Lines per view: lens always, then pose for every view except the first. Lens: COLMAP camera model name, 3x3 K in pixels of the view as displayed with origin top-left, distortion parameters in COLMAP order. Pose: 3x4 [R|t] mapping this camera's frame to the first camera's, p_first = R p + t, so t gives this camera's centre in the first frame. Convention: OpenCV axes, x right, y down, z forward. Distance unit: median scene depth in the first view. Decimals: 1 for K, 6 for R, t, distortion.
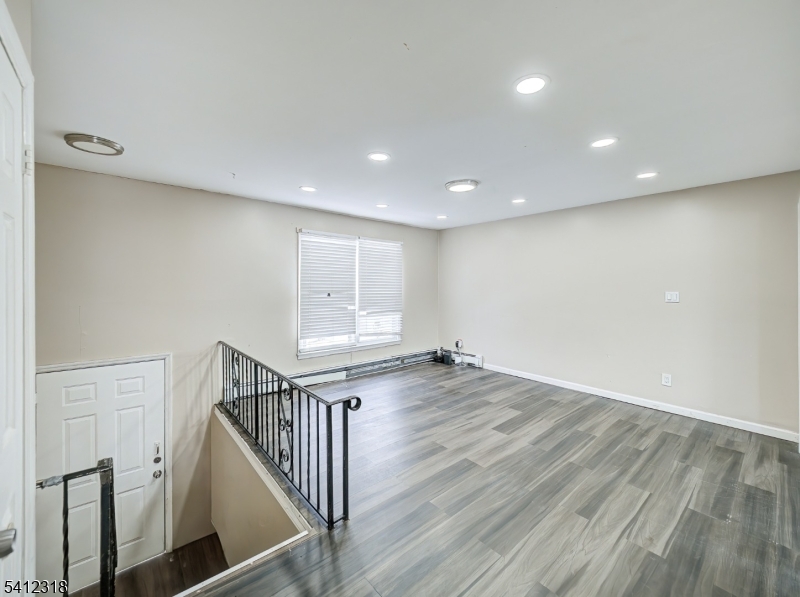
lens RADIAL K [[326.5, 0, 399.0], [0, 326.5, 282.8], [0, 0, 1]] dist [0.013070, -0.001244]
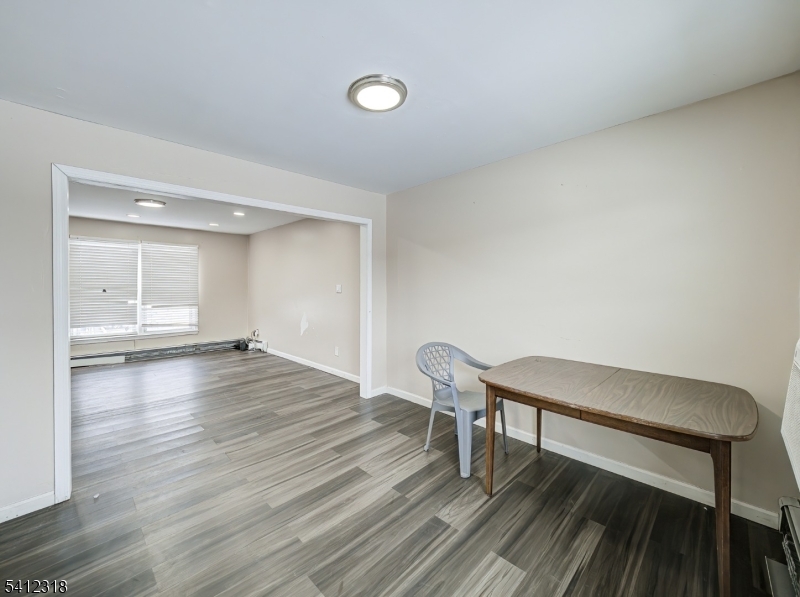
lens RADIAL K [[326.5, 0, 383.4], [0, 326.5, 284.5], [0, 0, 1]] dist [0.013070, -0.001244]
pose [[0.997442, -0.003862, 0.071372, 0.738514], [0.003598, 0.999986, 0.003839, 0.013554], [-0.071386, -0.003572, 0.997442, -0.266940]]
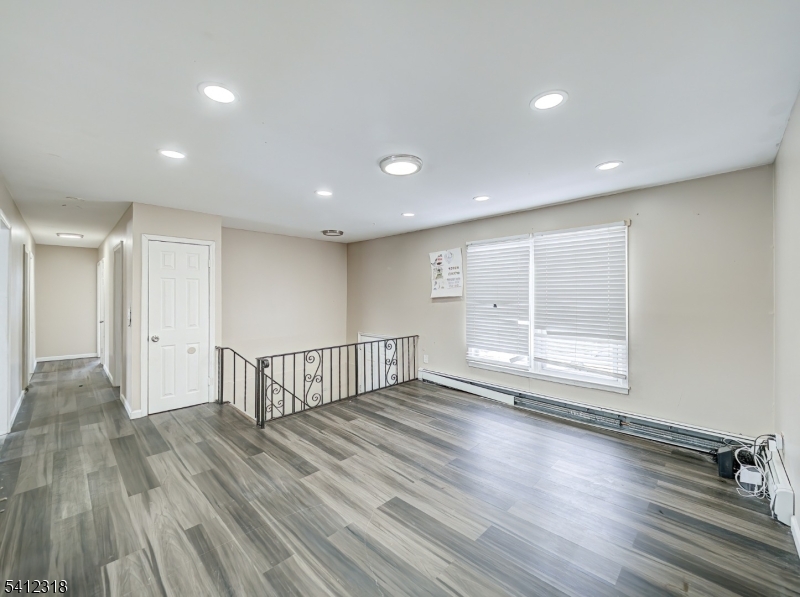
lens RADIAL K [[326.5, 0, 399.2], [0, 326.5, 294.9], [0, 0, 1]] dist [0.013070, -0.001244]
pose [[0.095042, -0.009188, -0.995431, 0.708509], [0.001109, 0.999958, -0.009124, 0.014836], [0.995473, -0.000237, 0.095048, 0.675671]]
